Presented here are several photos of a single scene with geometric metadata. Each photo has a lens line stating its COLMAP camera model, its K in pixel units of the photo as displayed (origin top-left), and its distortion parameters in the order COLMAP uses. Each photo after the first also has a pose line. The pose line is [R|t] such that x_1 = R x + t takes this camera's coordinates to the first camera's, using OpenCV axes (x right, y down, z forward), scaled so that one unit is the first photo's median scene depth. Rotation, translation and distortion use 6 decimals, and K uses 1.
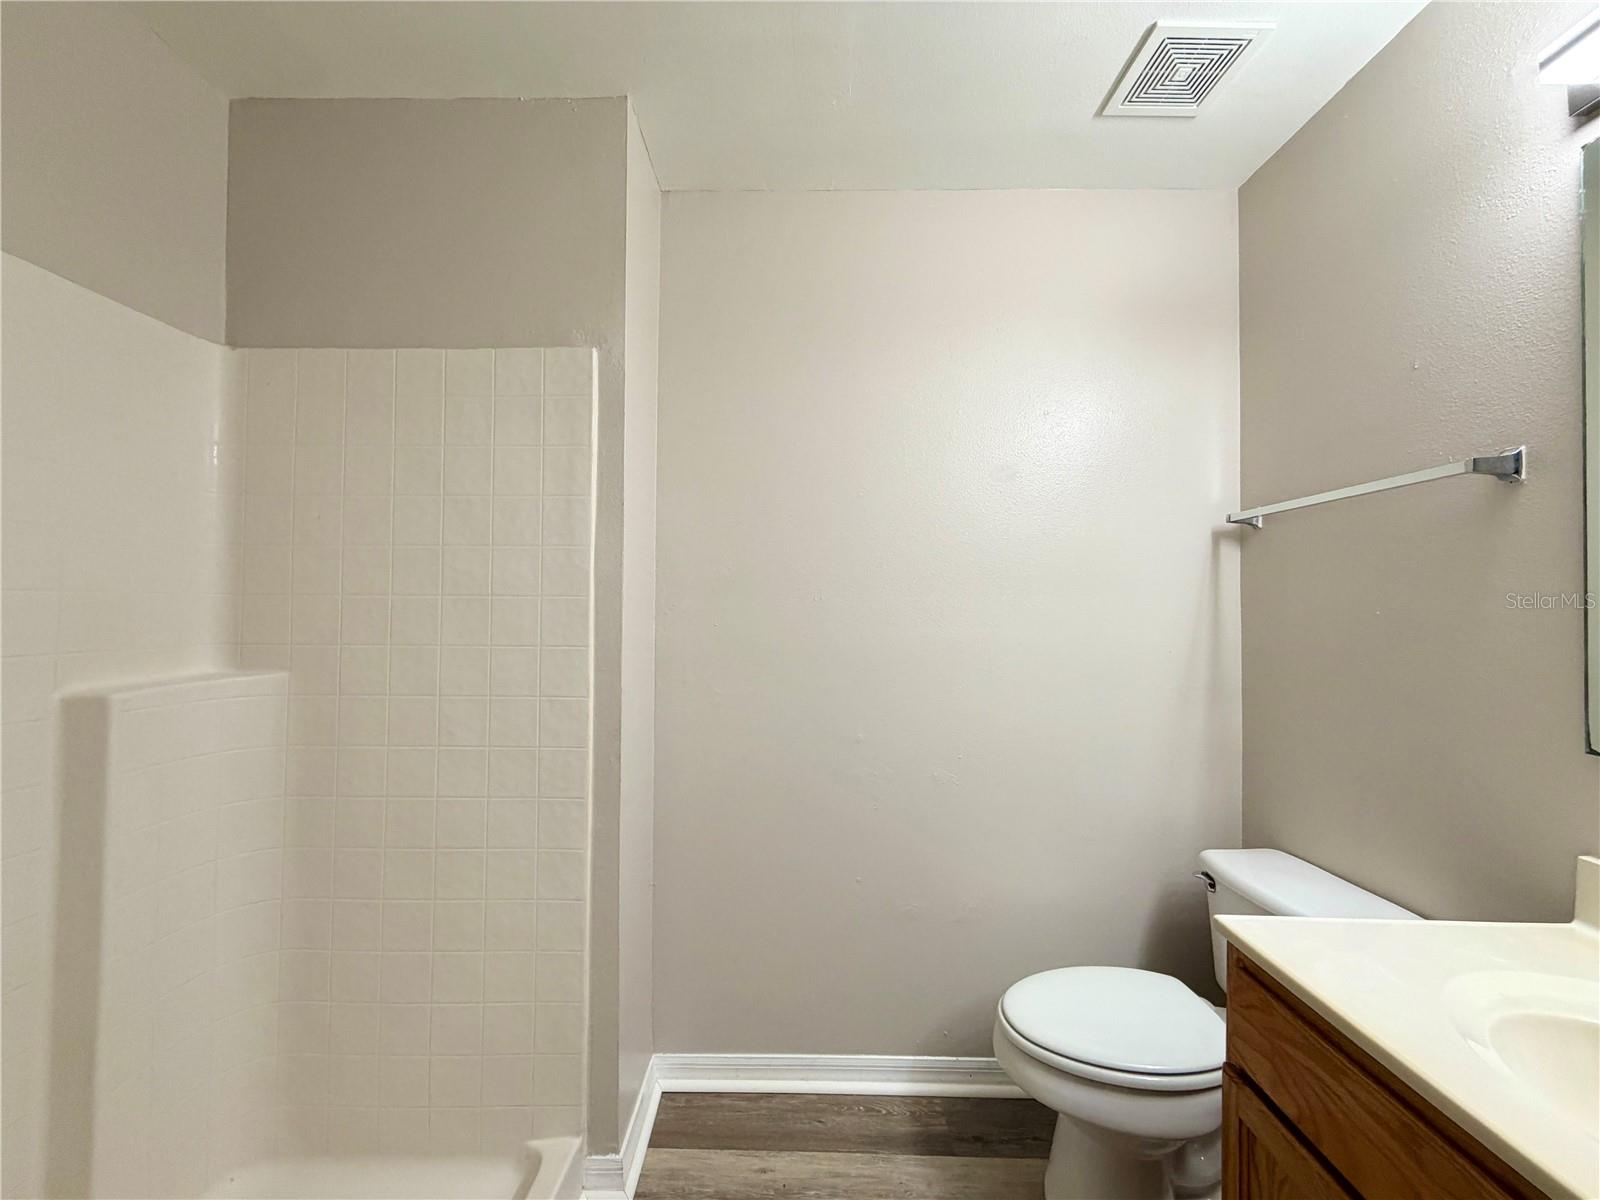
lens RADIAL K [[636.7, 0, 795.0], [0, 636.7, 591.0], [0, 0, 1]] dist [0.000665, -0.000627]
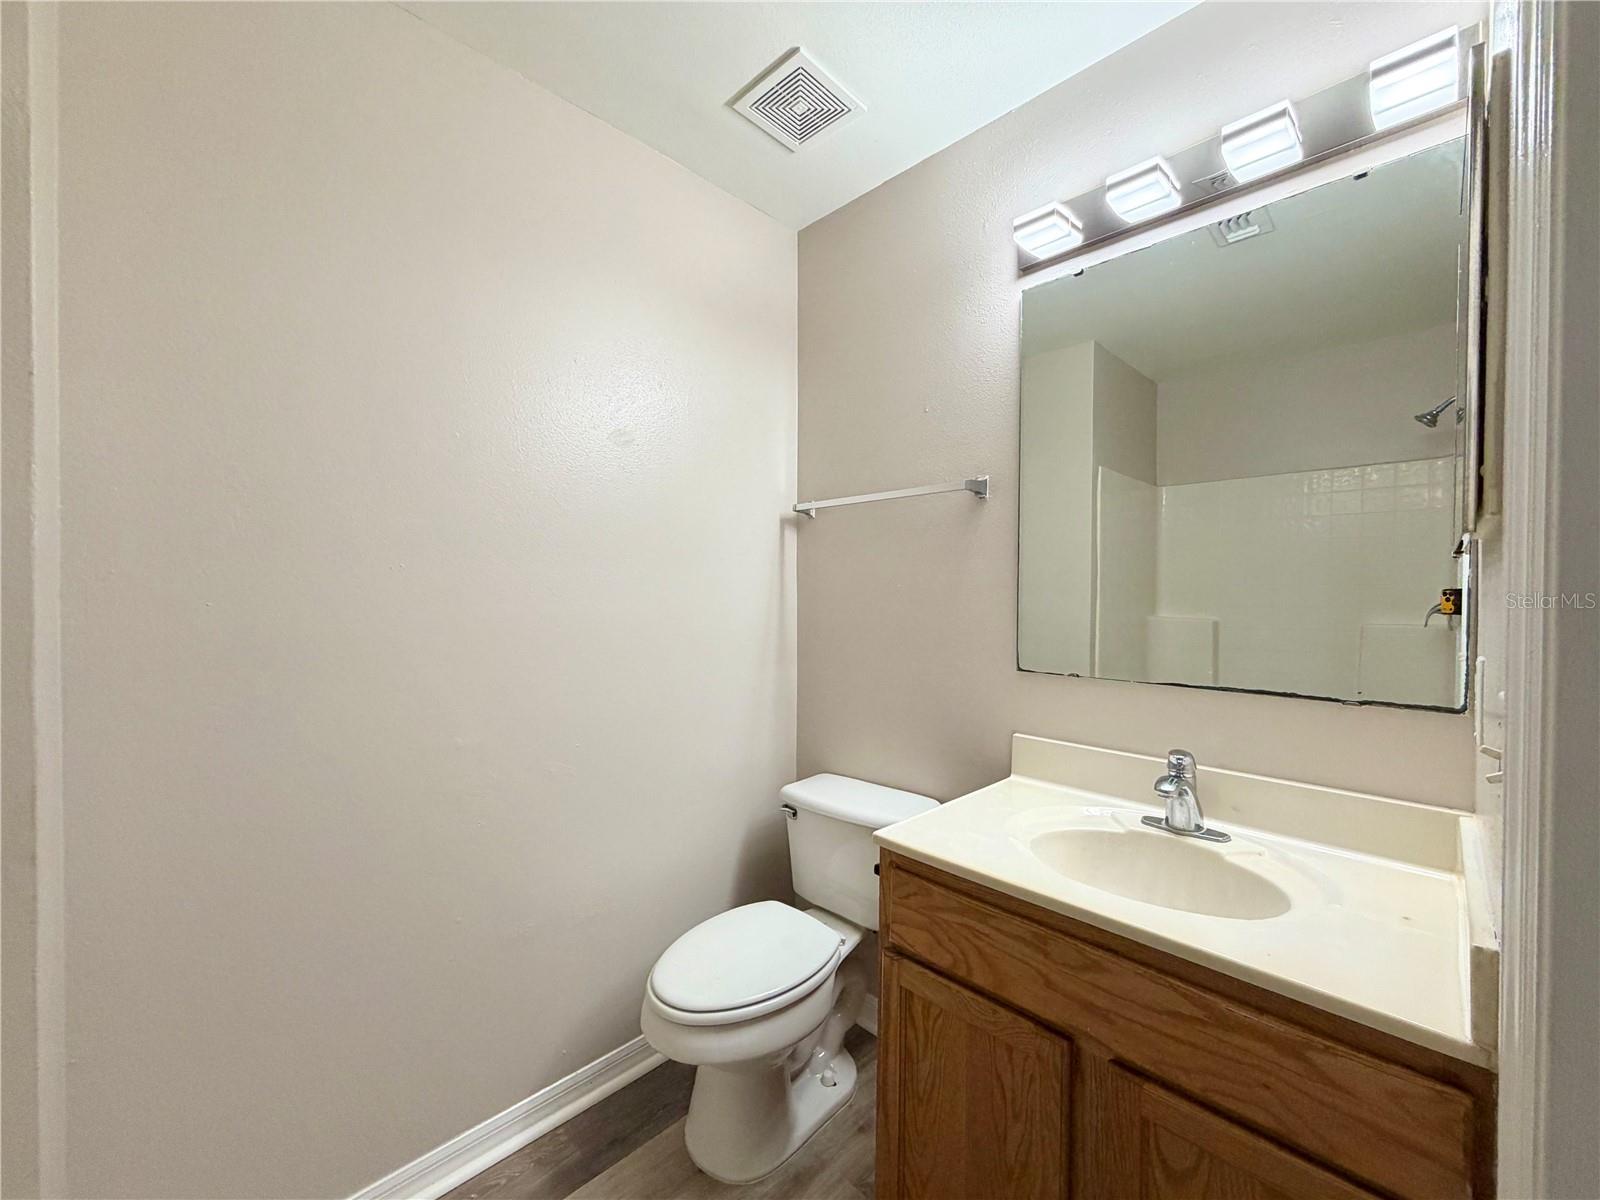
lens RADIAL K [[636.7, 0, 804.1], [0, 636.7, 593.1], [0, 0, 1]] dist [0.000665, -0.000627]
pose [[0.699617, -0.005350, 0.714498, -0.191297], [-0.020144, 0.999427, 0.027208, 0.015904], [-0.714234, -0.033428, 0.699109, 0.170778]]
